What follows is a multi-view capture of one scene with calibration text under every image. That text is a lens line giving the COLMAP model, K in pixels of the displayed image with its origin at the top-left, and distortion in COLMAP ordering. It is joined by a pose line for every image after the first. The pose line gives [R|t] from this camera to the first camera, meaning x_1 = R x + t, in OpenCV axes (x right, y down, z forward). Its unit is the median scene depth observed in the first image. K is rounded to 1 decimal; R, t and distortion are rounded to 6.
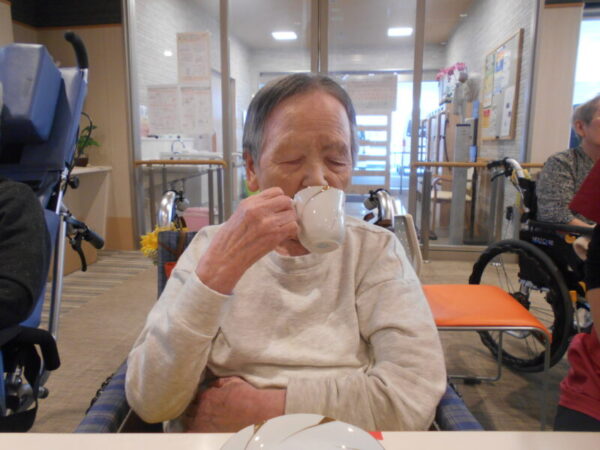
lens RADIAL K [[468.0, 0, 299.5], [0, 468.0, 224.6], [0, 0, 1]] dist [0.043752, 0.010625]
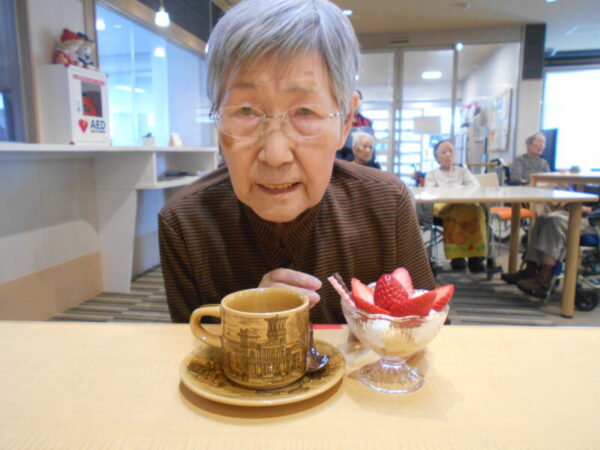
lens RADIAL K [[468.0, 0, 299.7], [0, 468.0, 221.2], [0, 0, 1]] dist [0.043752, 0.010625]
pose [[0.999676, -0.004577, -0.025053, -0.249569], [0.003807, 0.999522, -0.030695, 0.122237], [0.025181, 0.030590, 0.999215, -0.690441]]
